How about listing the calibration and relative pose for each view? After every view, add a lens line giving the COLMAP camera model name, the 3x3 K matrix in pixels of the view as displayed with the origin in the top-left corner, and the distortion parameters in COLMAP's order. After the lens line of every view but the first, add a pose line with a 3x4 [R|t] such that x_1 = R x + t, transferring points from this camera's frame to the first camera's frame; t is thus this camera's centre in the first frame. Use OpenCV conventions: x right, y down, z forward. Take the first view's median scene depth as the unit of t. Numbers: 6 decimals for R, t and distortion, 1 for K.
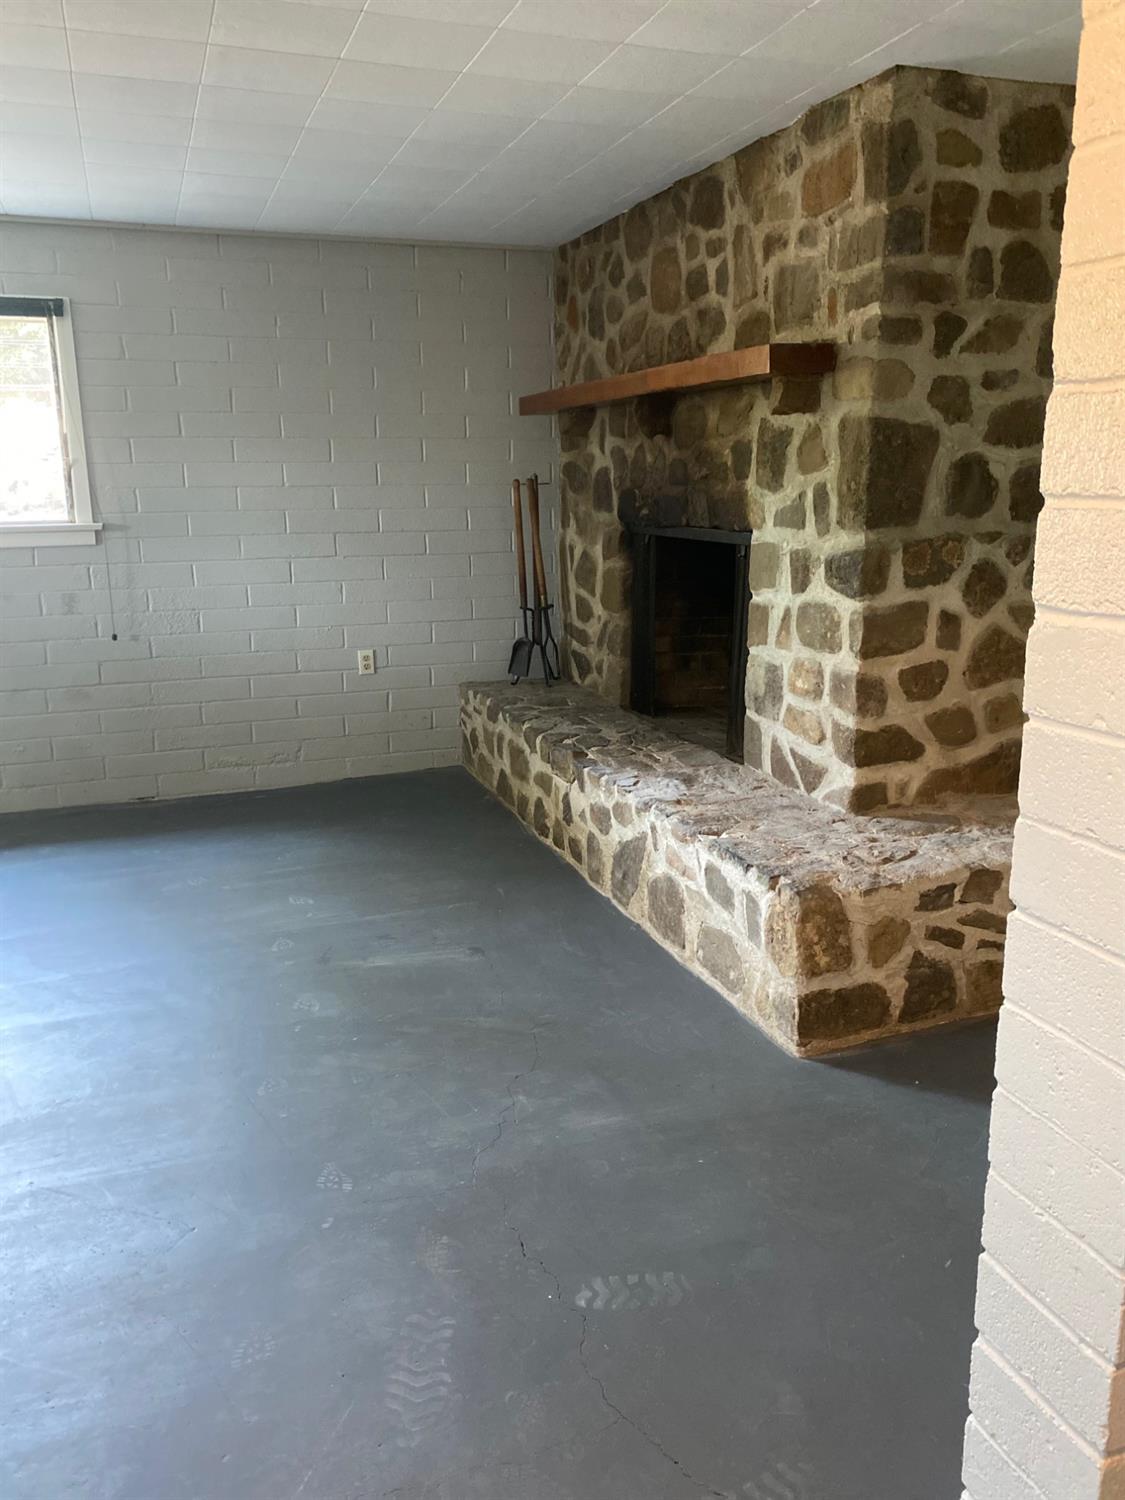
lens RADIAL K [[1196.2, 0, 567.5], [0, 1196.2, 742.2], [0, 0, 1]] dist [0.002709, 0.000057]
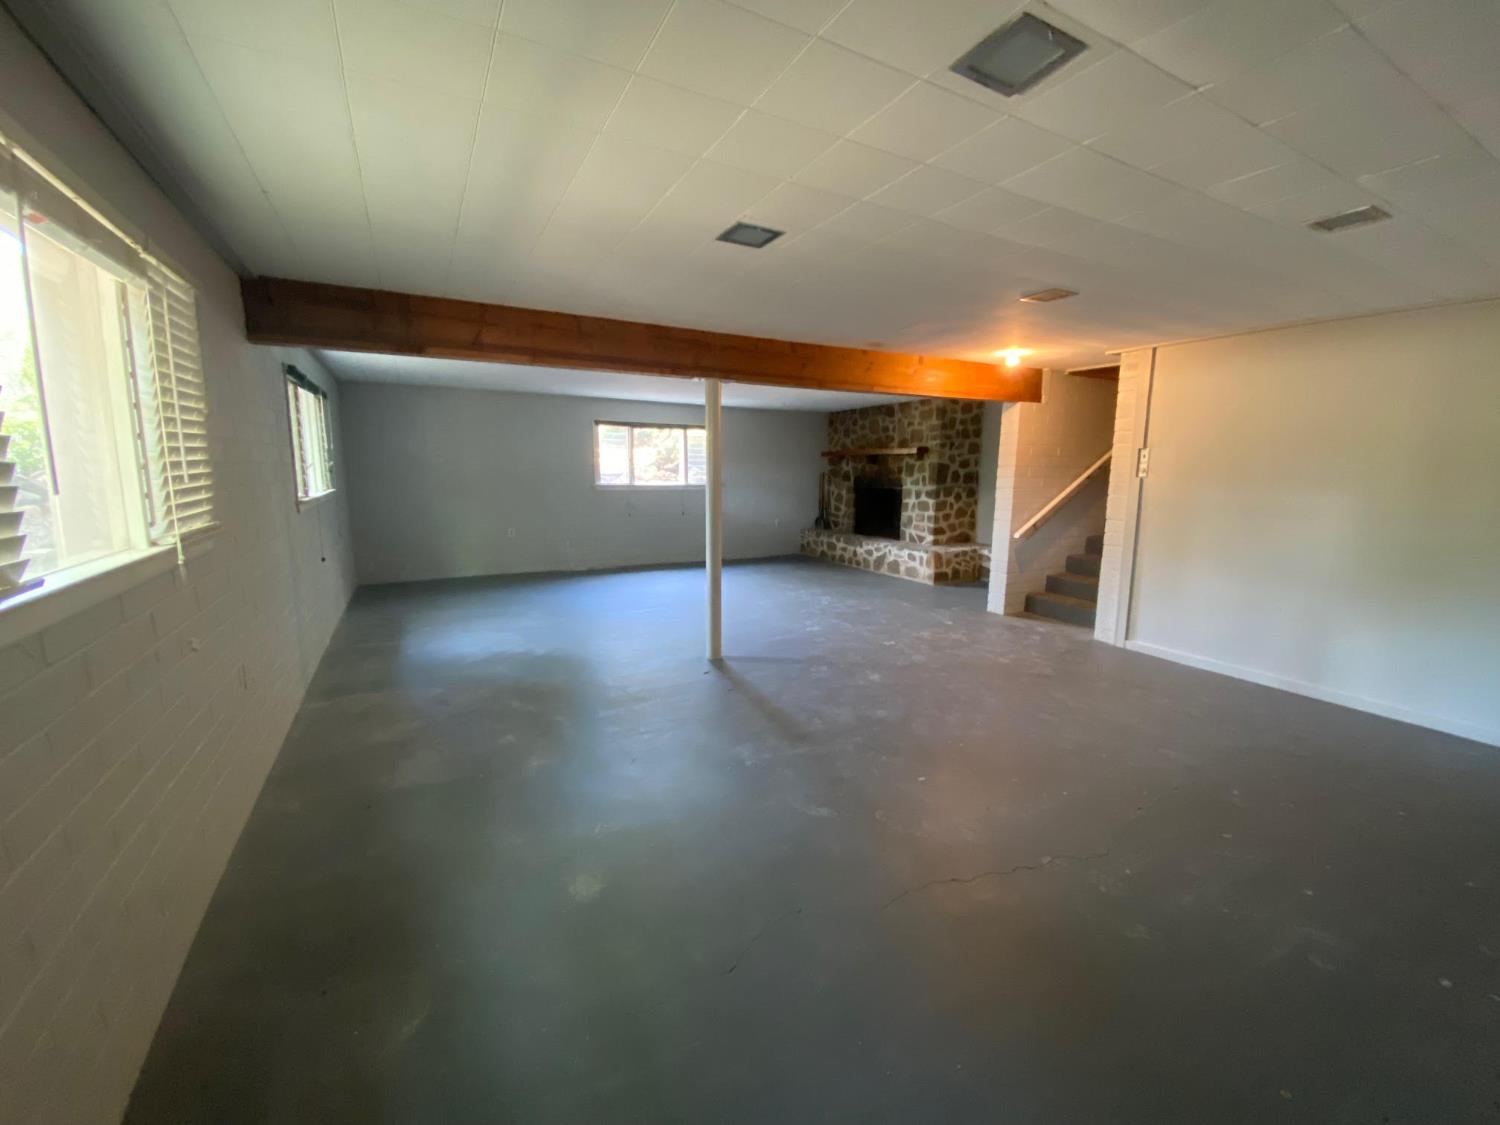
lens RADIAL K [[610.5, 0, 744.9], [0, 610.5, 568.0], [0, 0, 1]] dist [0.003928, 0.000166]
pose [[0.991960, -0.010114, 0.126150, -0.775109], [0.017450, 0.998211, -0.057185, 0.265407], [-0.125346, 0.058927, 0.990362, -1.239624]]
